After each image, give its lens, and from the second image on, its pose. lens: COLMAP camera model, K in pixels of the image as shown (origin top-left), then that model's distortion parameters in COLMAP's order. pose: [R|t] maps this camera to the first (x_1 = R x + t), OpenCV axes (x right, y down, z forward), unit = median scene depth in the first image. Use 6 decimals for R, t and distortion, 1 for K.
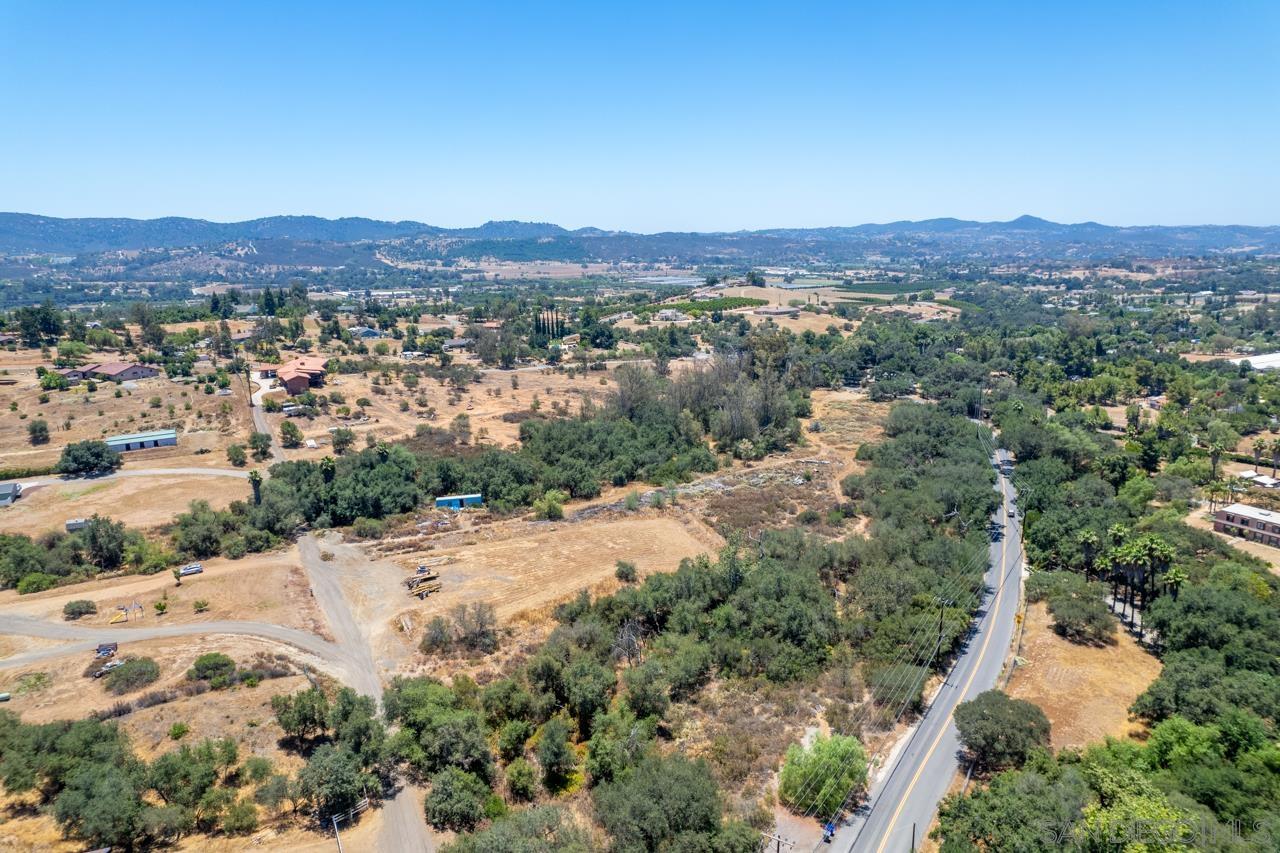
lens RADIAL K [[820.1, 0, 639.9], [0, 820.1, 430.3], [0, 0, 1]] dist [-0.082328, 0.074463]
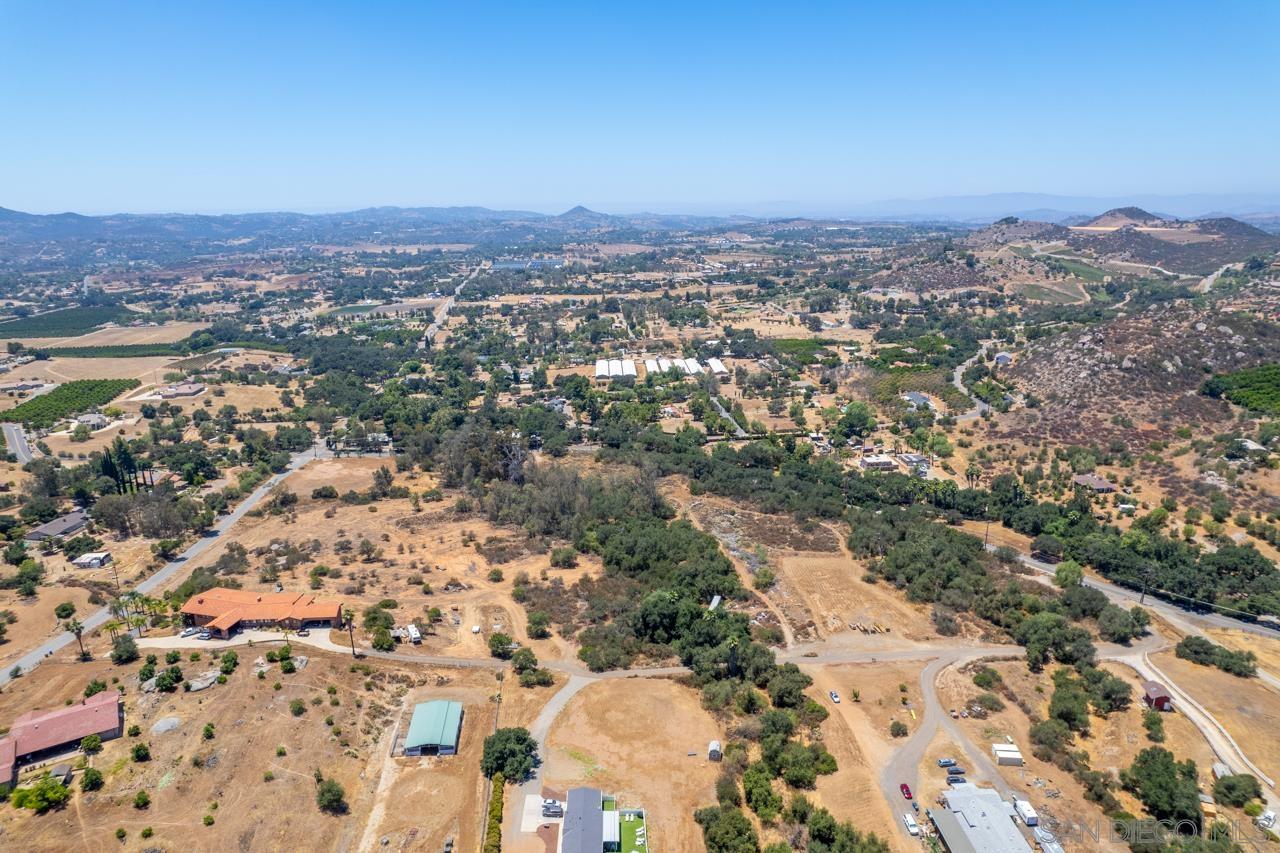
lens RADIAL K [[820.1, 0, 639.9], [0, 820.1, 430.3], [0, 0, 1]] dist [-0.082328, 0.074463]
pose [[0.416762, -0.232234, 0.878850, -0.115980], [0.213755, 0.964742, 0.153565, -0.035818], [-0.883526, 0.123859, 0.451709, 0.037760]]
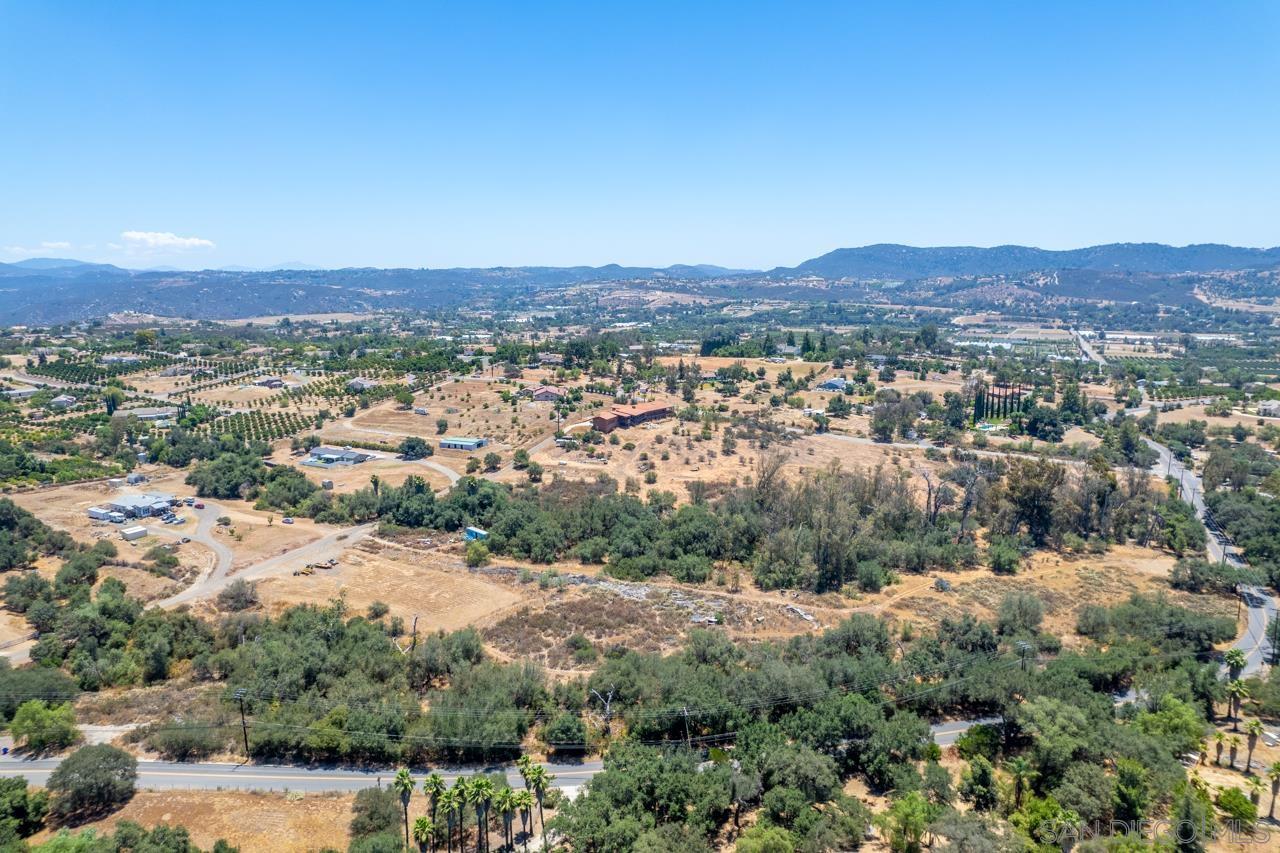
lens RADIAL K [[820.1, 0, 639.9], [0, 820.1, 430.3], [0, 0, 1]] dist [-0.082328, 0.074463]
pose [[0.559972, 0.163381, -0.812243, 0.077070], [-0.186046, 0.980123, 0.068887, -0.017133], [0.807353, 0.112540, 0.579238, 0.036848]]
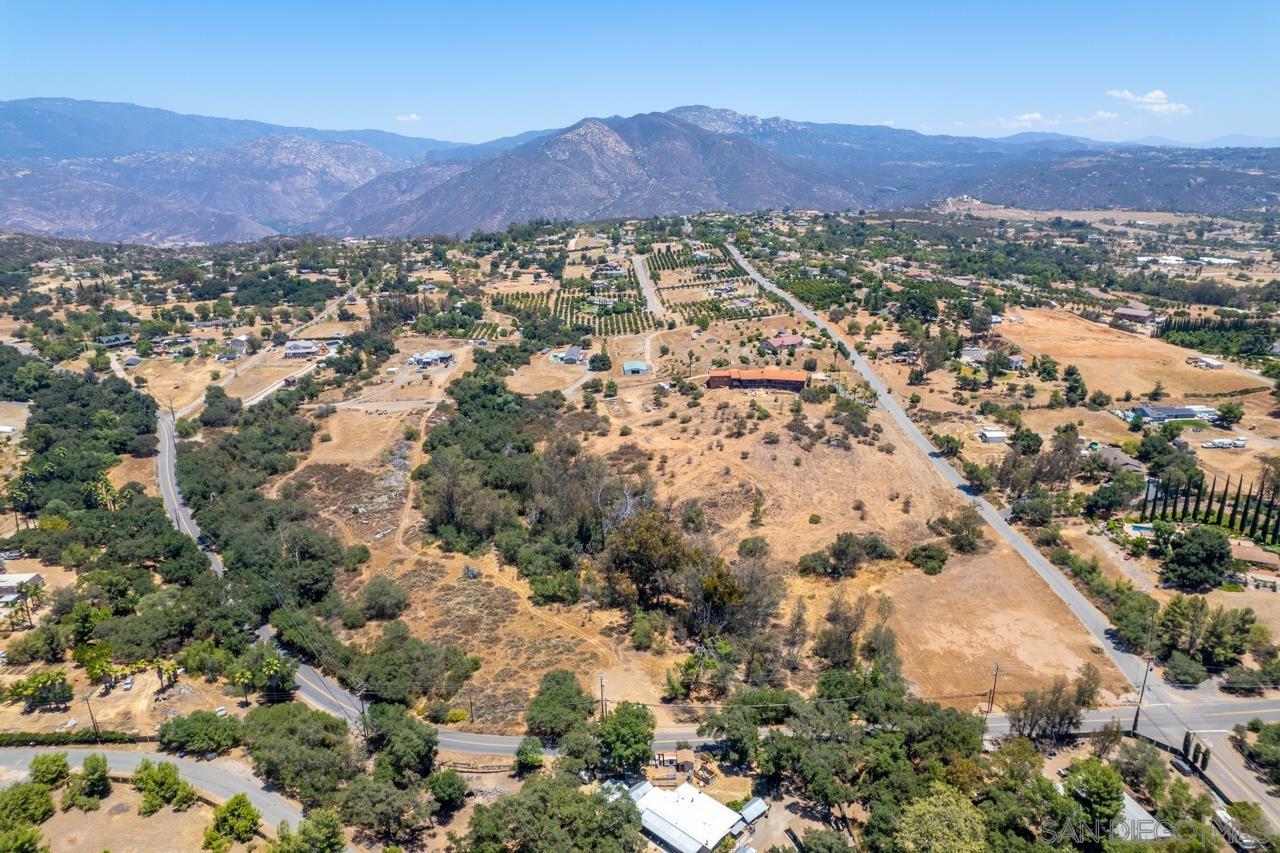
lens RADIAL K [[820.1, 0, 639.9], [0, 820.1, 430.3], [0, 0, 1]] dist [-0.082328, 0.074463]
pose [[-0.462759, 0.302023, -0.833448, 0.096094], [-0.183347, 0.887236, 0.423315, -0.063872], [0.867316, 0.348704, -0.355202, 0.167329]]
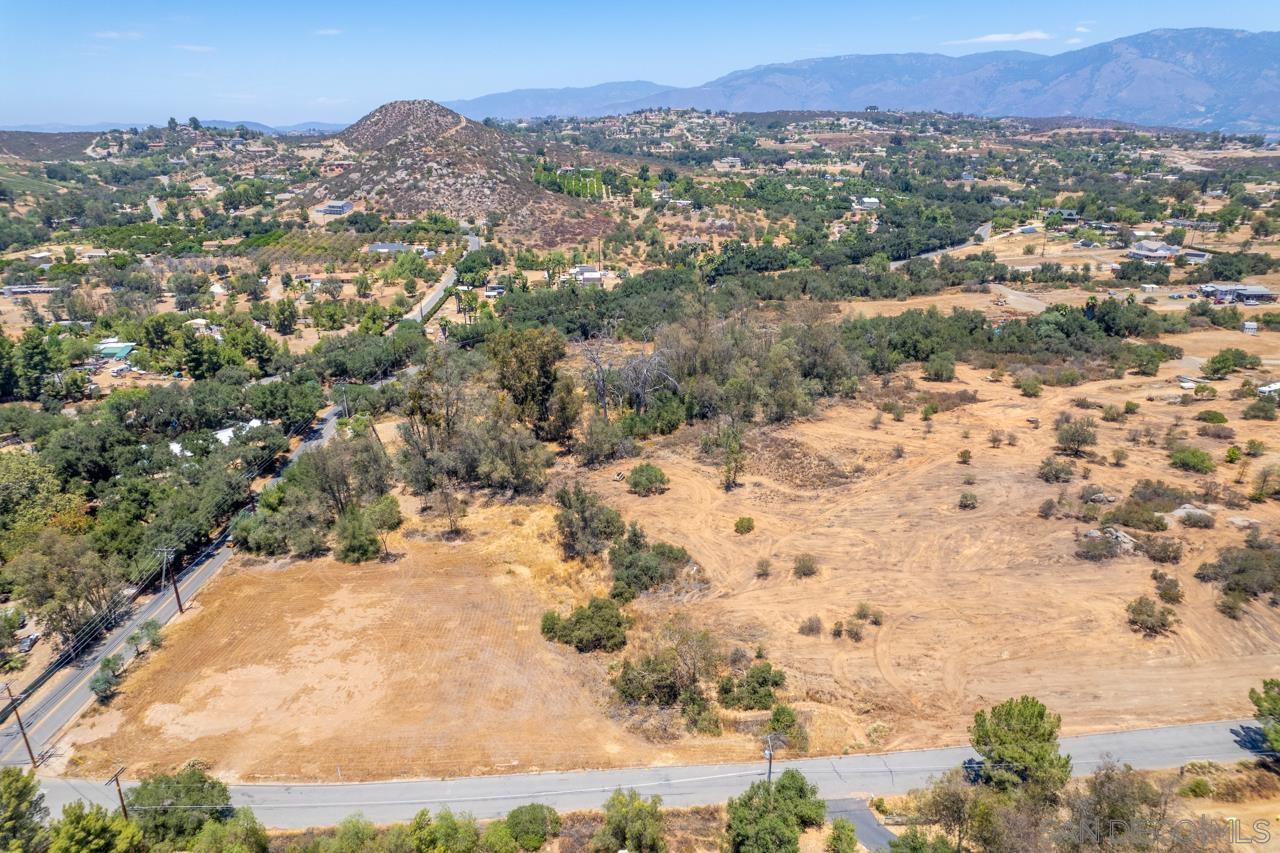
lens RADIAL K [[820.1, 0, 639.9], [0, 820.1, 430.3], [0, 0, 1]] dist [-0.082328, 0.074463]
pose [[-0.882814, -0.146131, 0.446413, -0.026844], [0.129221, 0.838152, 0.529908, -0.049619], [-0.451598, 0.525497, -0.721049, 0.197646]]
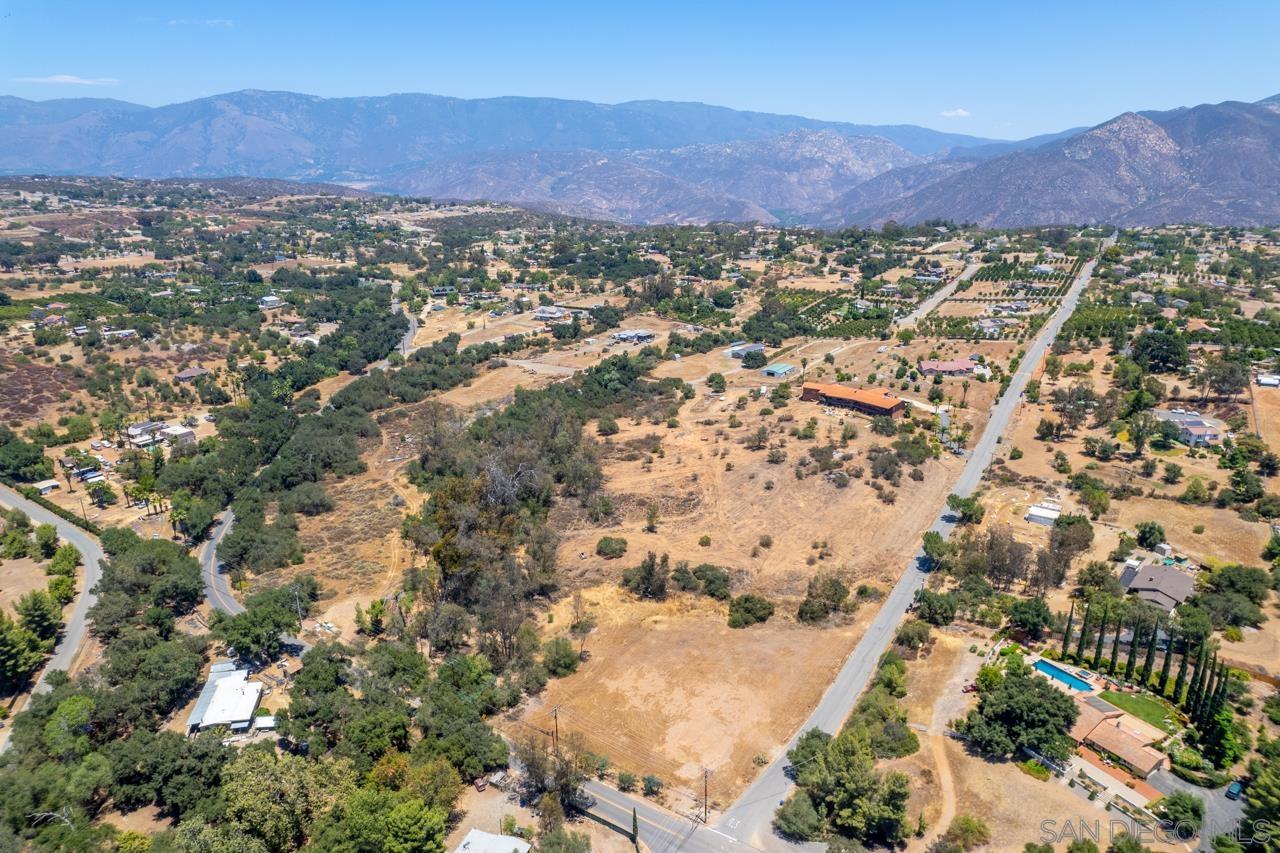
lens RADIAL K [[820.1, 0, 639.9], [0, 820.1, 430.3], [0, 0, 1]] dist [-0.082328, 0.074463]
pose [[-0.888835, 0.166085, -0.427069, 0.043455], [-0.083786, 0.857384, 0.507812, -0.074202], [0.450501, 0.487144, -0.748157, 0.220636]]
